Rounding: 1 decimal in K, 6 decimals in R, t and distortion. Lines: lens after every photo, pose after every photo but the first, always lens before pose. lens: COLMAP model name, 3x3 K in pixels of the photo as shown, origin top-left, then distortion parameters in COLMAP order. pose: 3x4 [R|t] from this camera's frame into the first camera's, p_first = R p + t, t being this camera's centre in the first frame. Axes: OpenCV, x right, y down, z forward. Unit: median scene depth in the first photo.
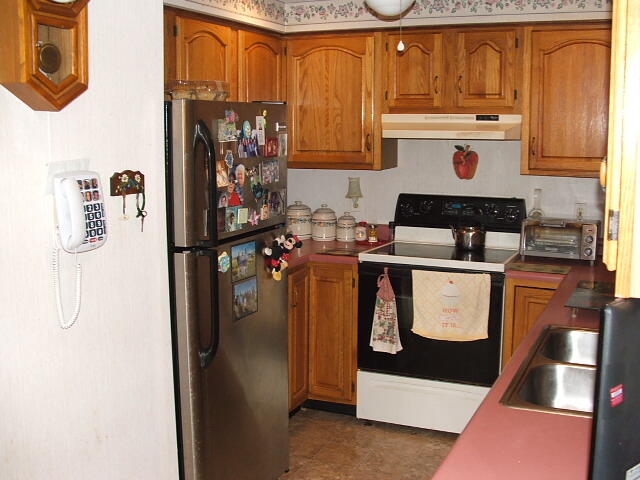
lens RADIAL K [[751.5, 0, 322.7], [0, 751.5, 241.4], [0, 0, 1]] dist [-0.144003, 0.000000]
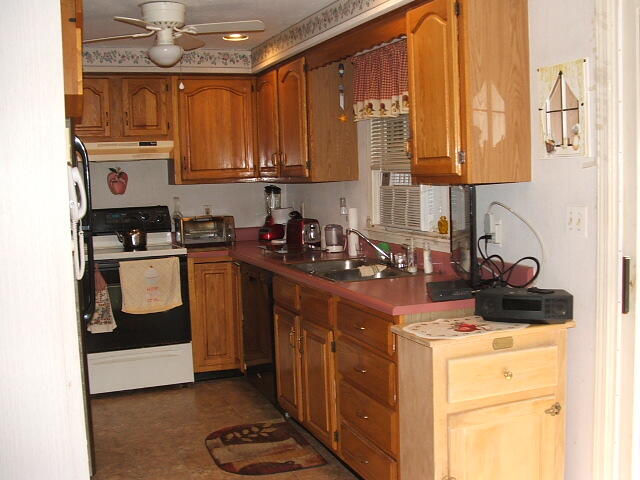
lens RADIAL K [[751.5, 0, 333.7], [0, 751.5, 245.1], [0, 0, 1]] dist [-0.144003, 0.000000]
pose [[0.687880, -0.092804, 0.719867, -0.518160], [0.141545, 0.989902, -0.007639, 0.068789], [-0.711889, 0.107148, 0.694070, -0.129582]]
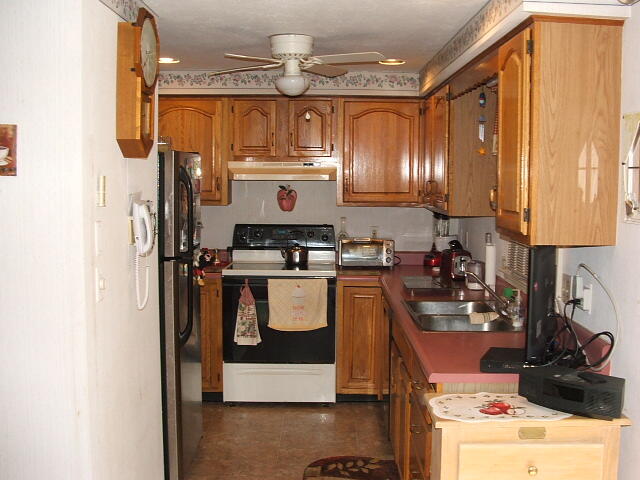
lens RADIAL K [[751.5, 0, 325.6], [0, 751.5, 244.0], [0, 0, 1]] dist [-0.144003, 0.000000]
pose [[0.911971, -0.032408, 0.408973, -0.316744], [0.055411, 0.997471, -0.044519, 0.039468], [-0.406496, 0.063261, 0.911460, -0.240515]]
